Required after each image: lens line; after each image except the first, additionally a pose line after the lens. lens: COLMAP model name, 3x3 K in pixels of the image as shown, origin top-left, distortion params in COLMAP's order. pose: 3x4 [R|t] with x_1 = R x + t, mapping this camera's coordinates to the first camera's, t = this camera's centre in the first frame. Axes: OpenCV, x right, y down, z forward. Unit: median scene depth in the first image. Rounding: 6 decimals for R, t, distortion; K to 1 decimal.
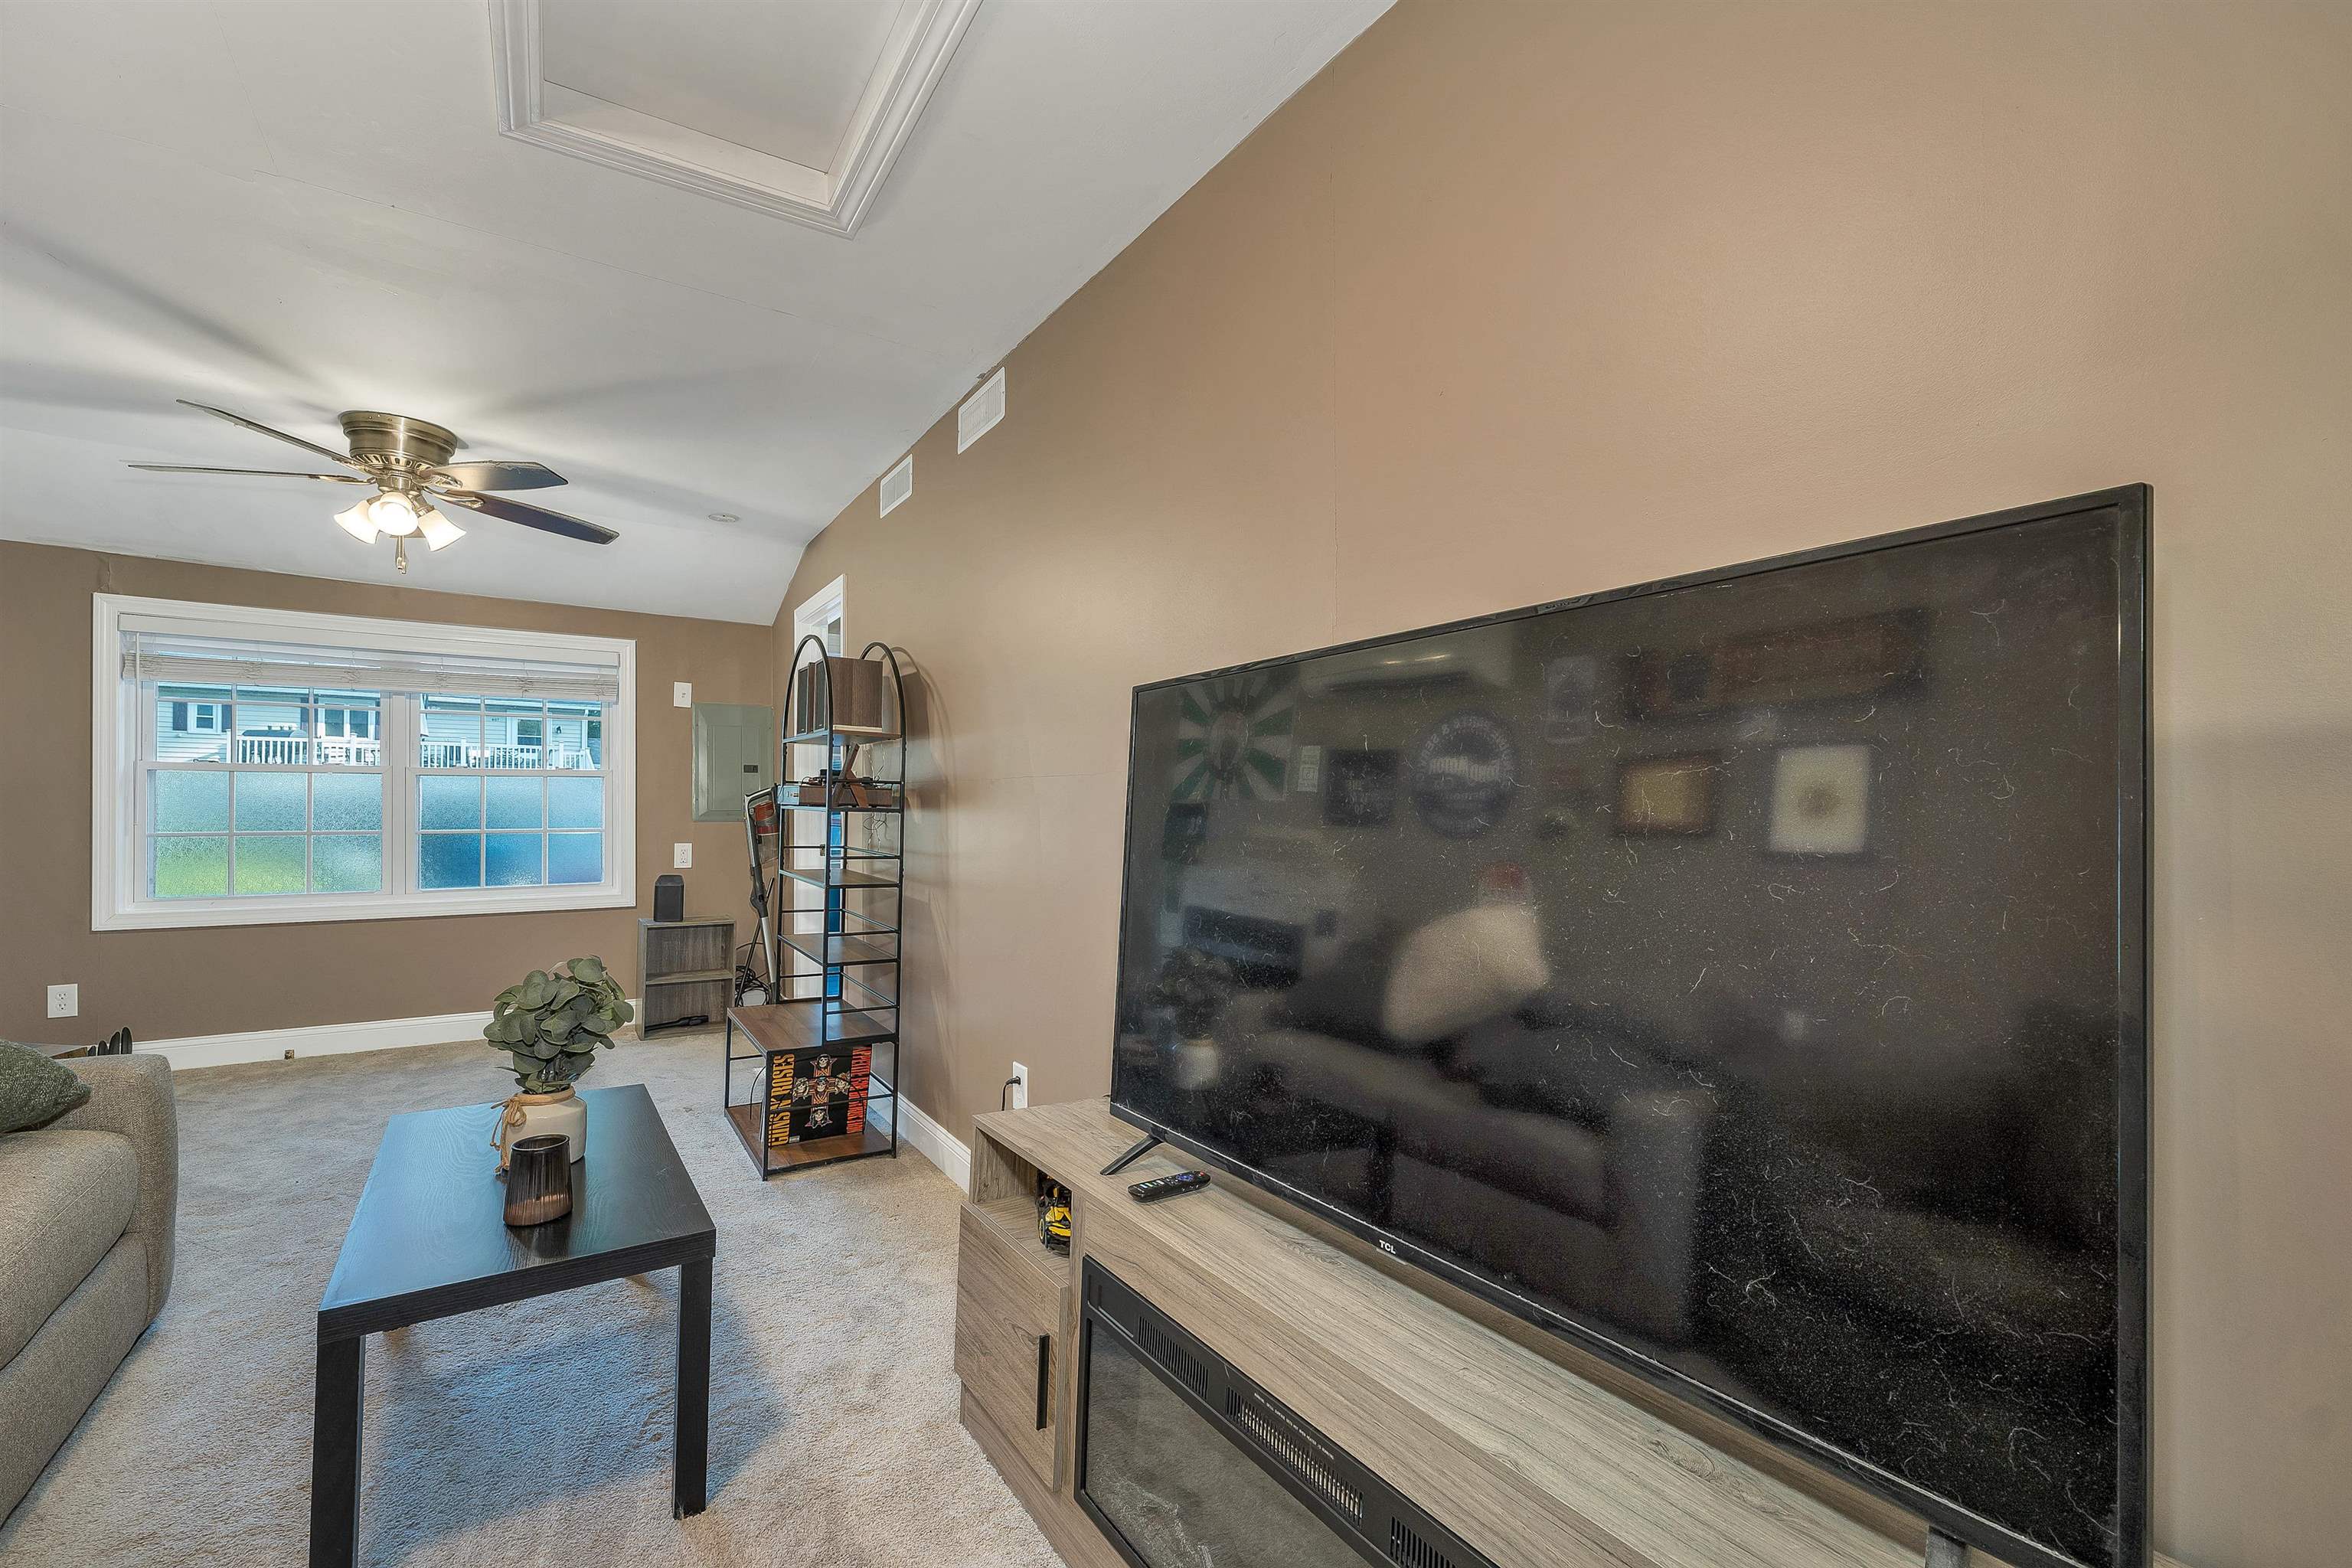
lens RADIAL K [[987.3, 0, 1195.5], [0, 987.3, 798.1], [0, 0, 1]] dist [-0.000544, 0.000926]
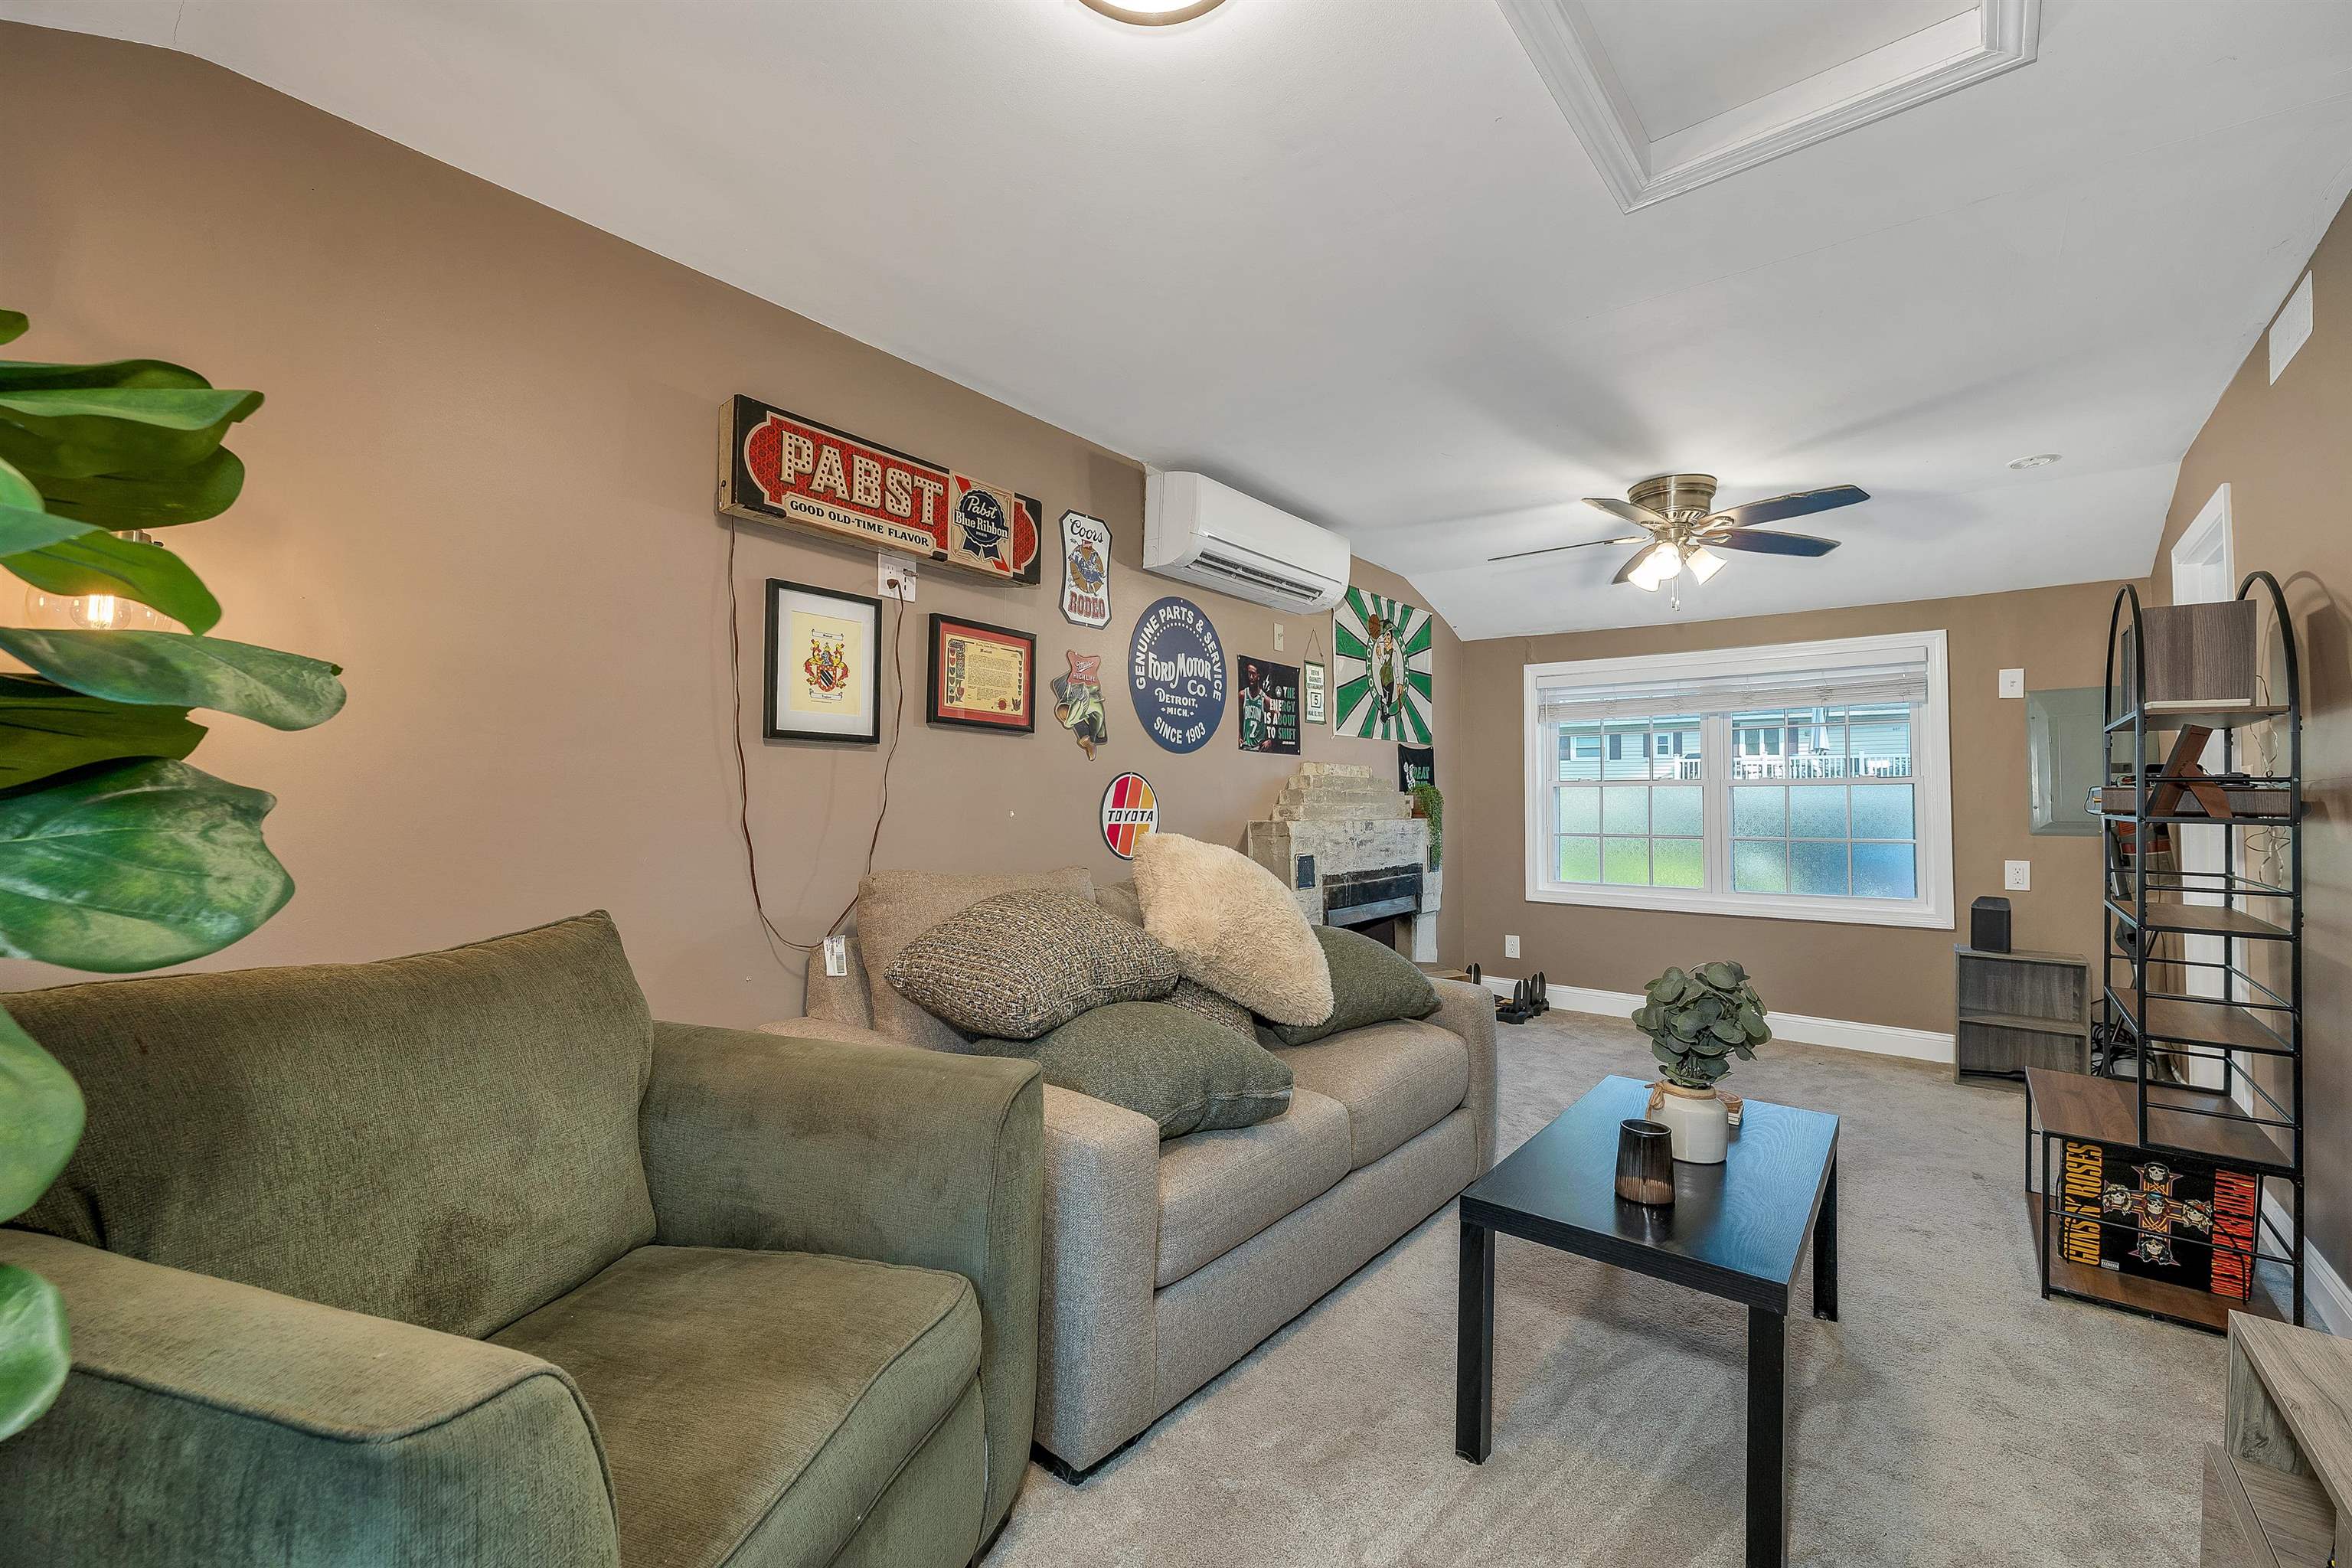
lens RADIAL K [[987.3, 0, 1176.5], [0, 987.3, 771.9], [0, 0, 1]] dist [-0.000544, 0.000926]
pose [[0.277636, -0.037404, -0.959958, 0.122208], [0.000534, 0.999248, -0.038780, 0.003962], [0.960686, 0.010254, 0.277447, 0.113861]]
